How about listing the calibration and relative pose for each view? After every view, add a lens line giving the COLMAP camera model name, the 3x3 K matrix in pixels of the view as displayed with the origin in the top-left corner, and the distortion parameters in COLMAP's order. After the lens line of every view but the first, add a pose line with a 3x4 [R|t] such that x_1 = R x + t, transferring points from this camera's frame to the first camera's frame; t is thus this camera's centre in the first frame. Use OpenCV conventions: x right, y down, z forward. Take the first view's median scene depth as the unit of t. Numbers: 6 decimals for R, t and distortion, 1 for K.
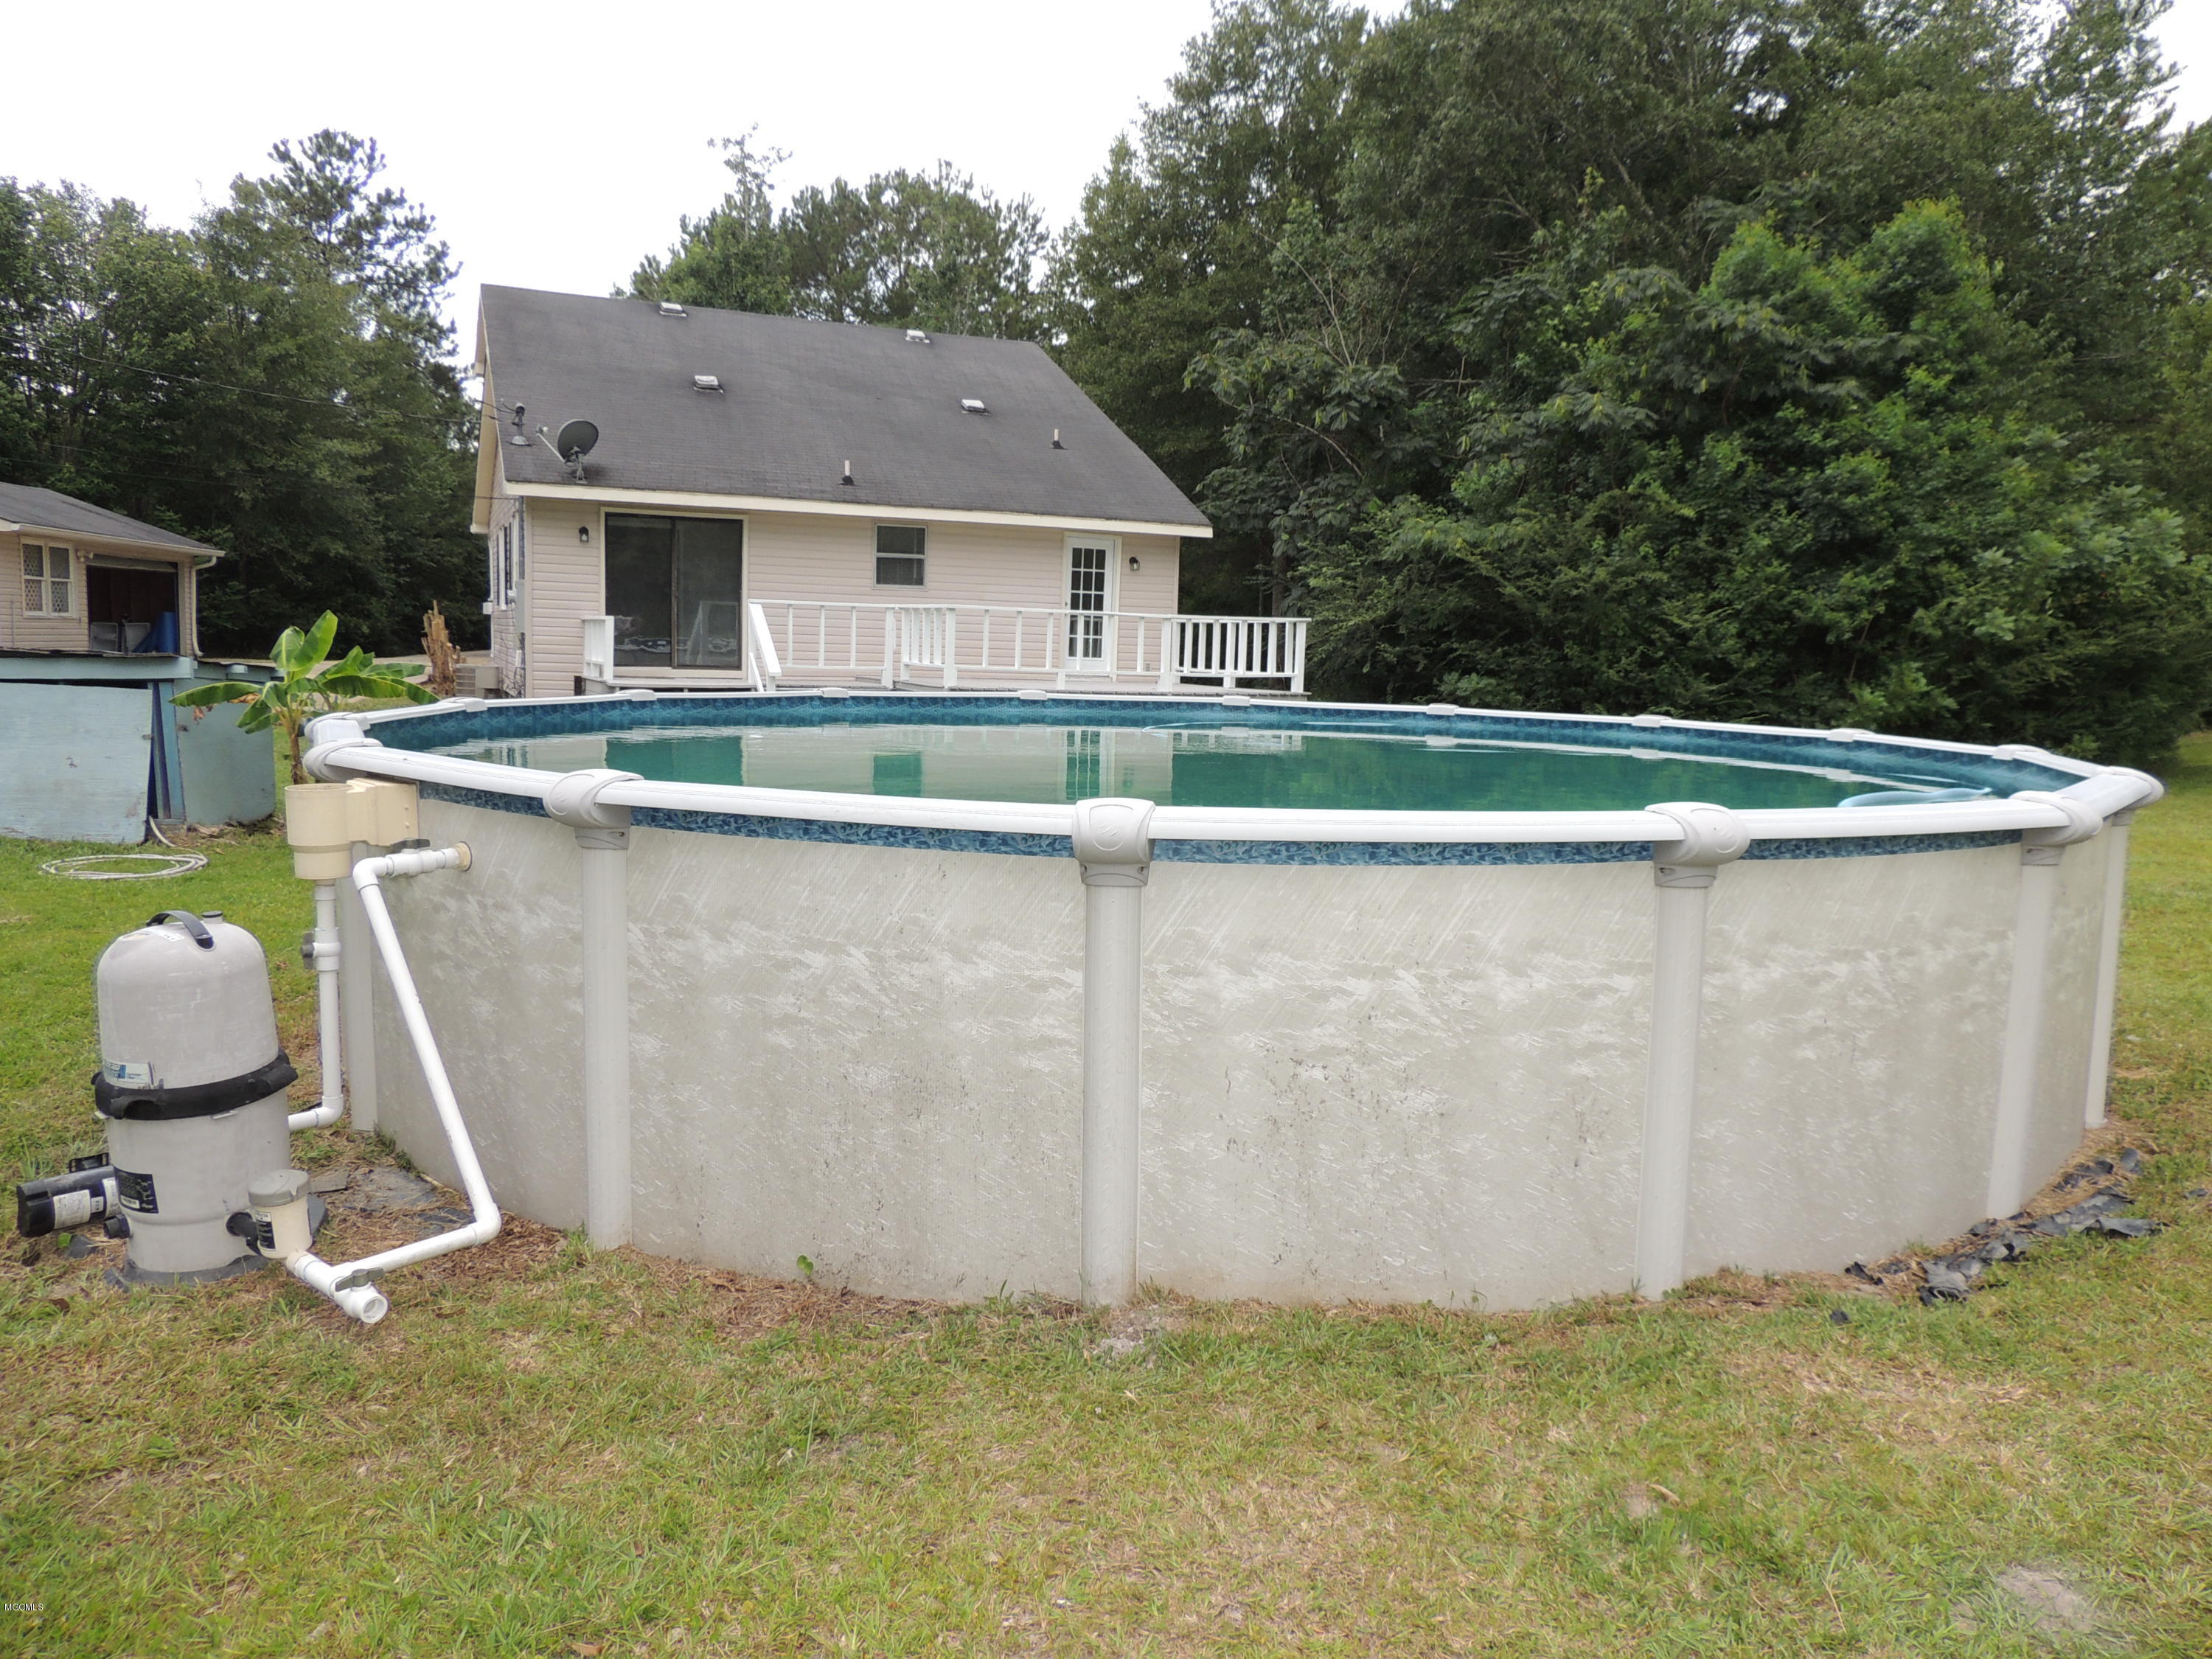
lens RADIAL K [[1554.4, 0, 1106.0], [0, 1554.4, 829.5], [0, 0, 1]] dist [-0.015707, 0.002639]
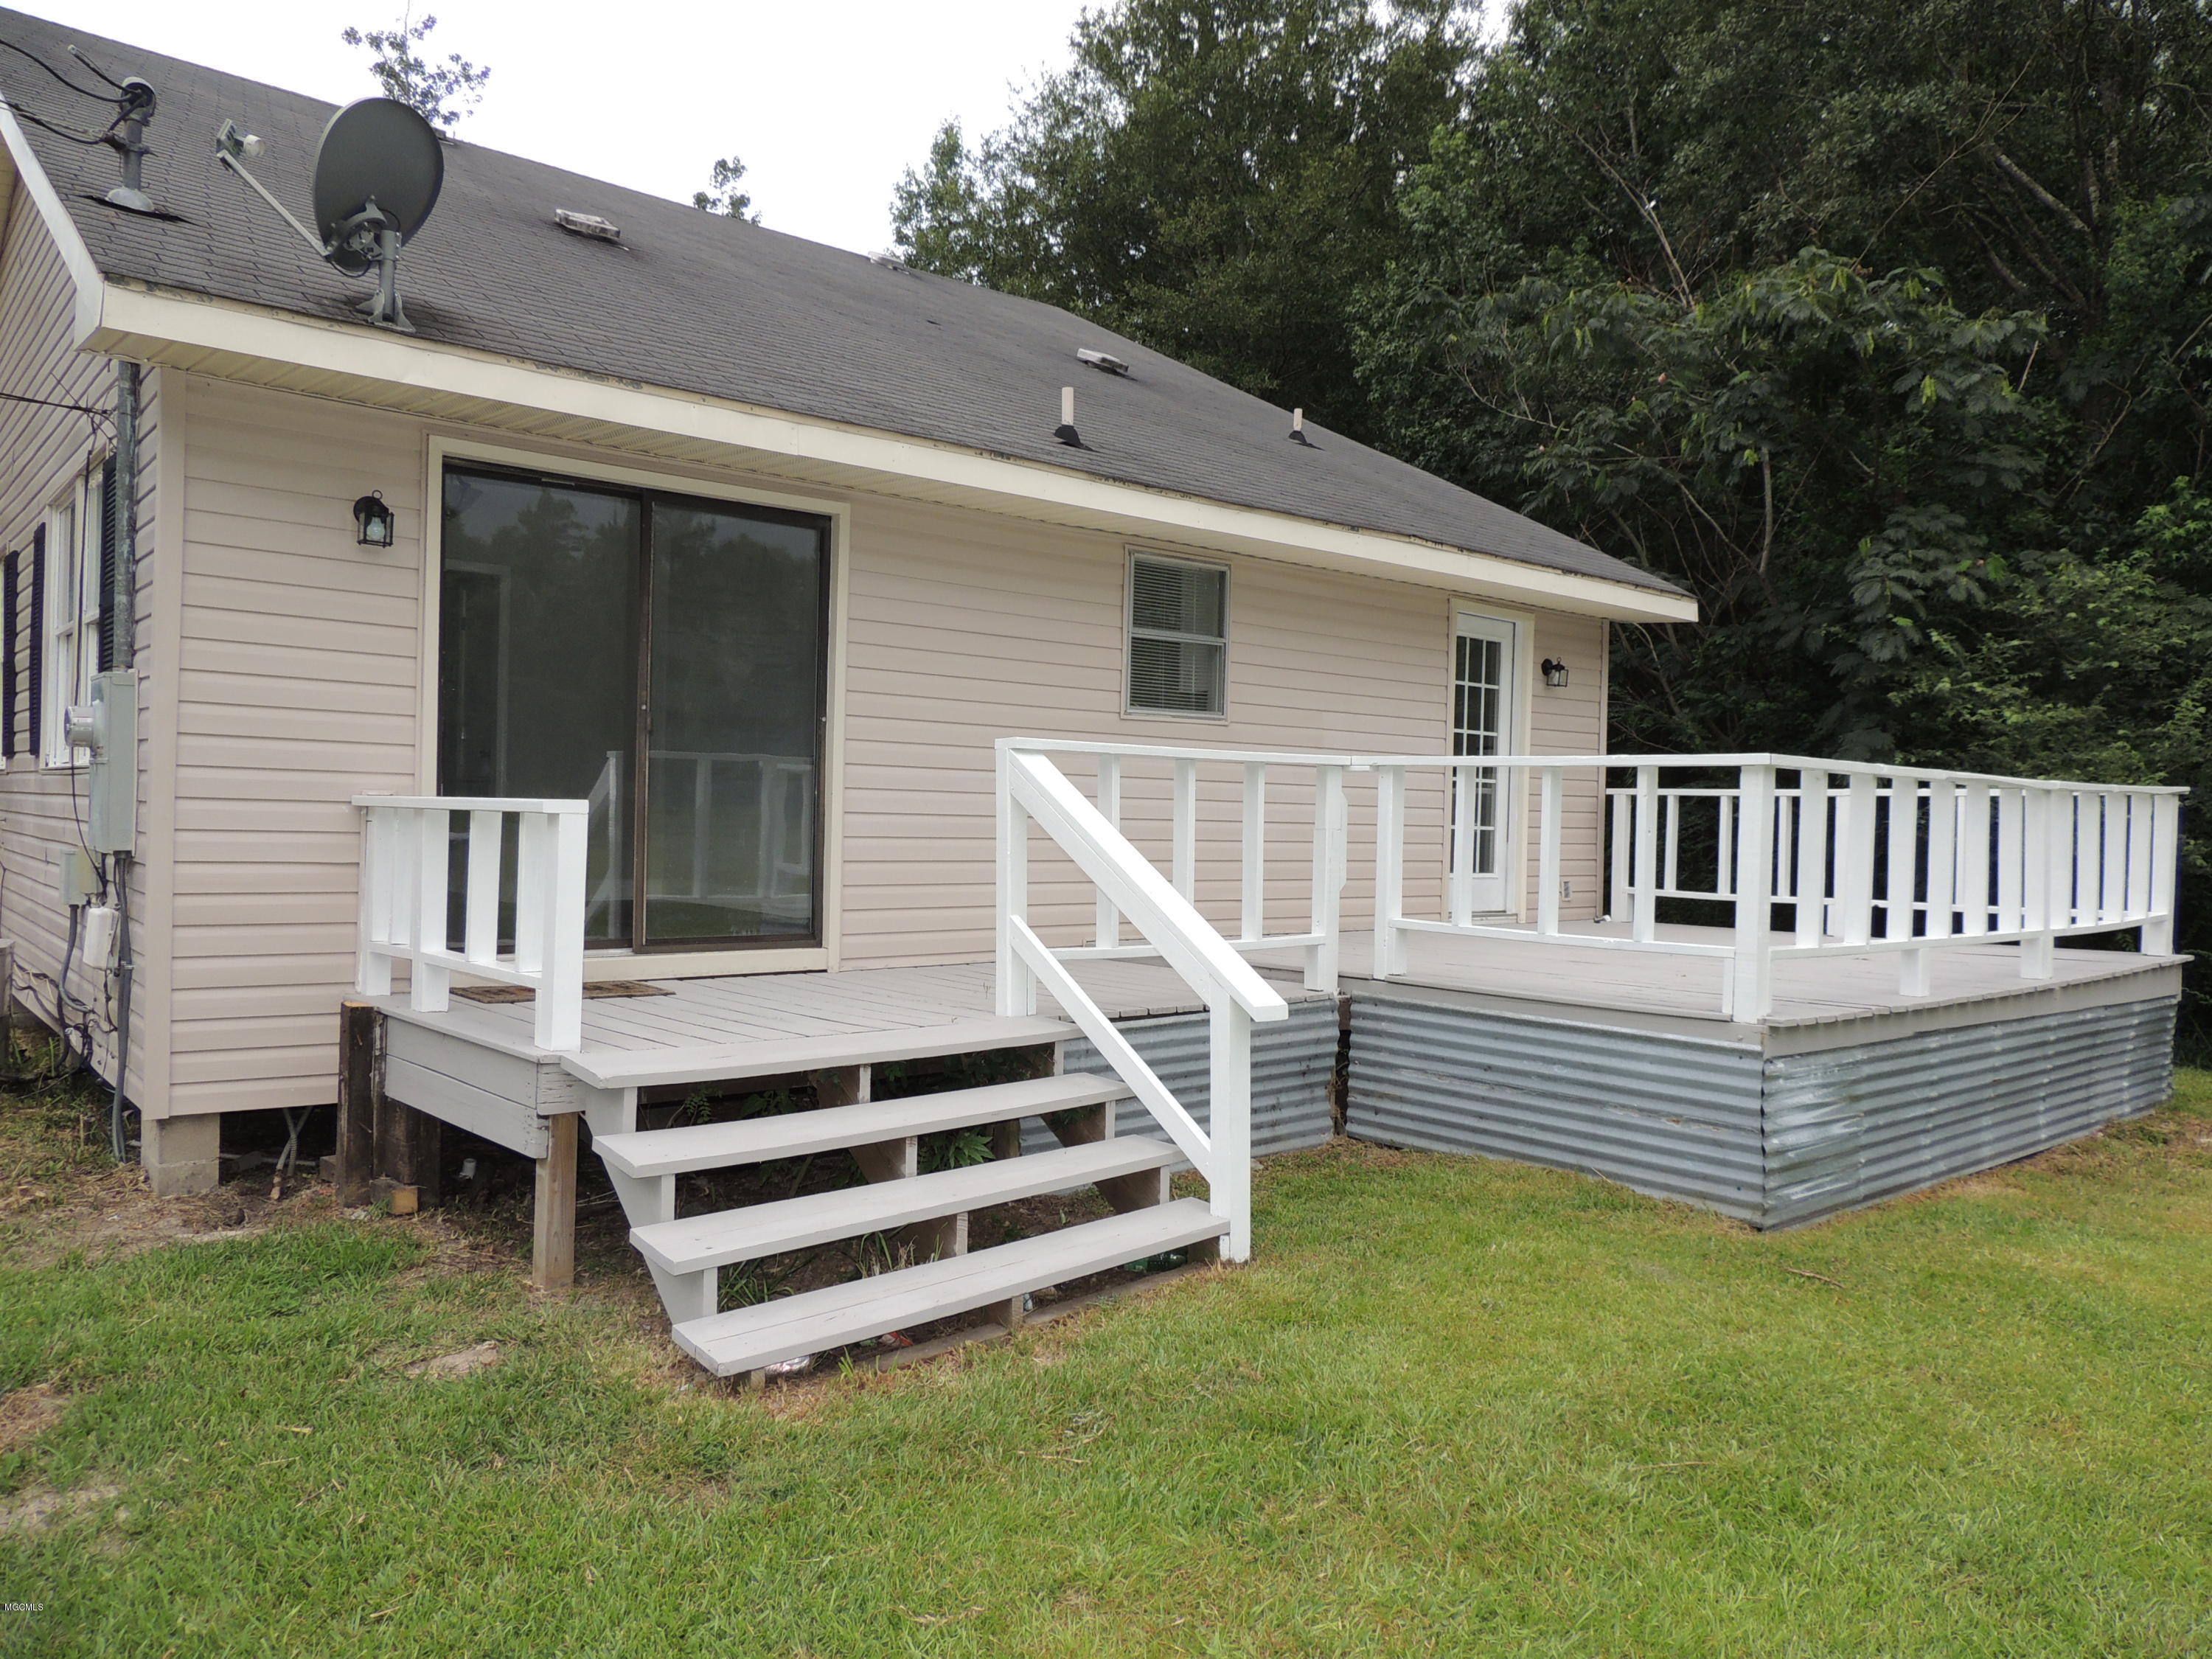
lens RADIAL K [[1554.4, 0, 1106.0], [0, 1554.4, 829.5], [0, 0, 1]] dist [-0.015707, 0.002639]
pose [[0.957192, -0.014038, 0.289113, -0.259350], [0.043810, 0.994343, -0.096764, -0.087023], [-0.286119, 0.105288, 0.952392, 0.615202]]
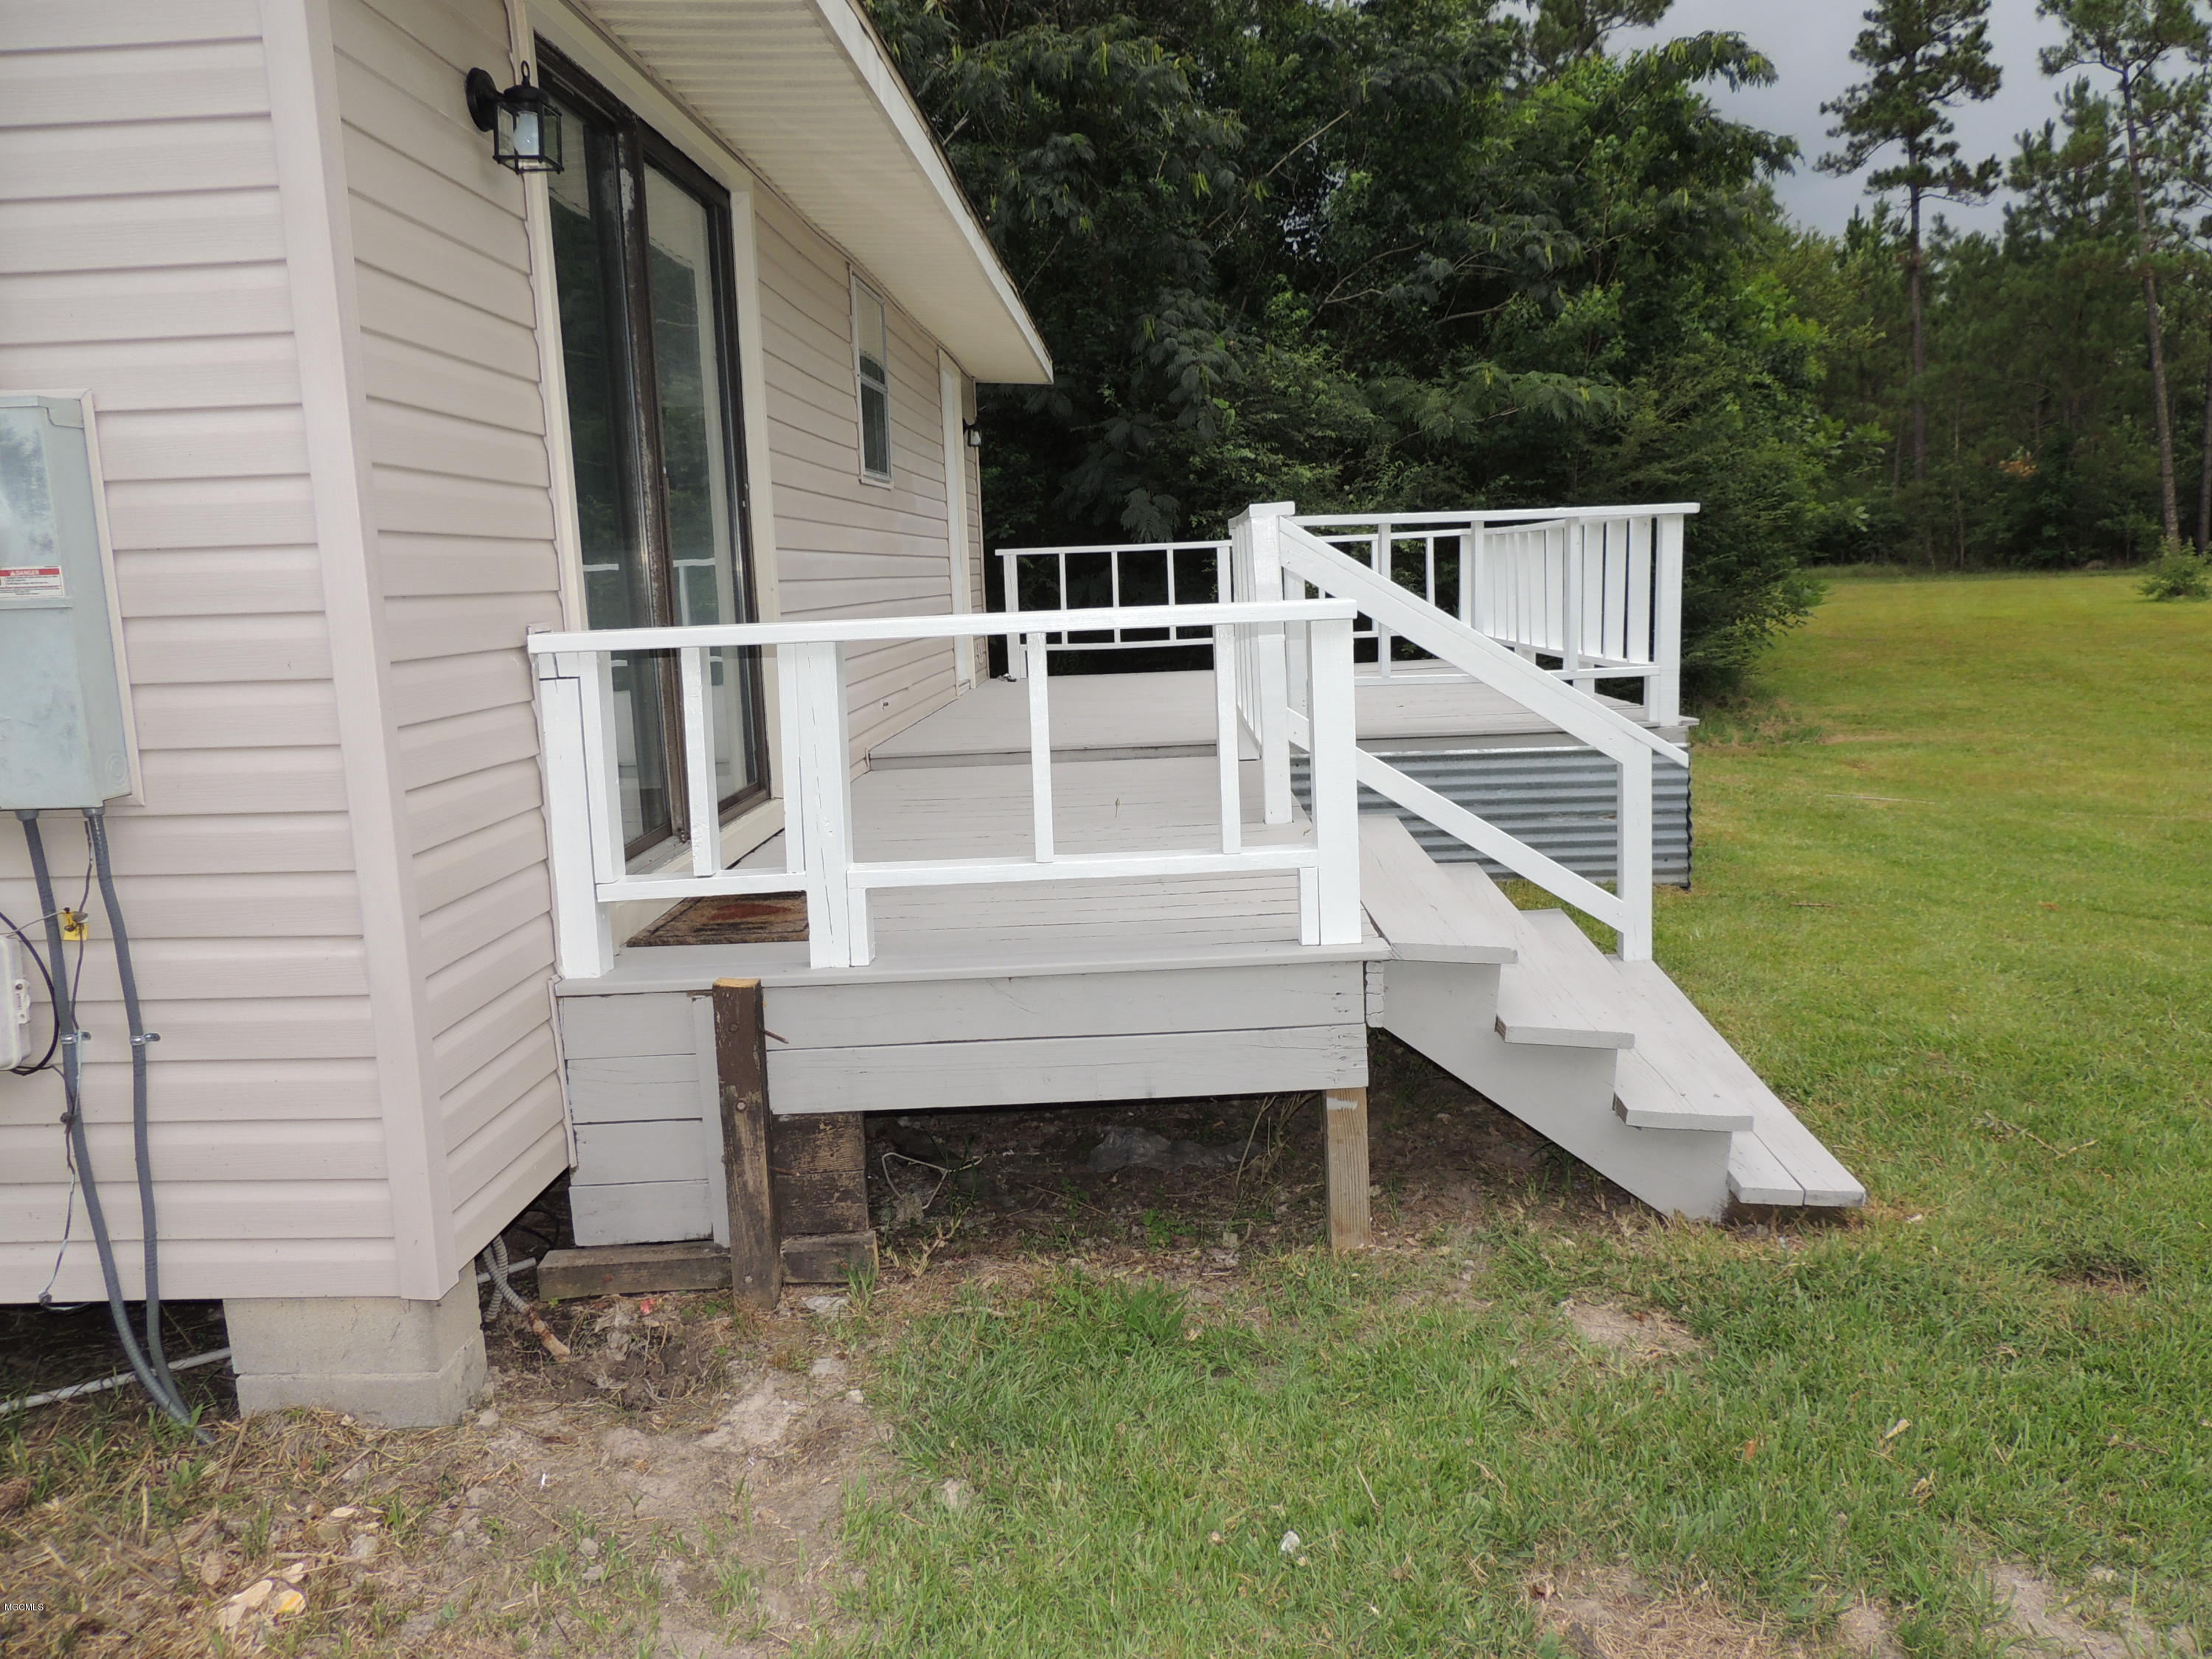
lens RADIAL K [[1554.4, 0, 1106.0], [0, 1554.4, 829.5], [0, 0, 1]] dist [-0.015707, 0.002639]
pose [[0.448247, -0.200613, 0.871108, -0.419127], [0.165224, 0.976295, 0.139818, -0.118882], [-0.878508, 0.081255, 0.470767, 0.791283]]
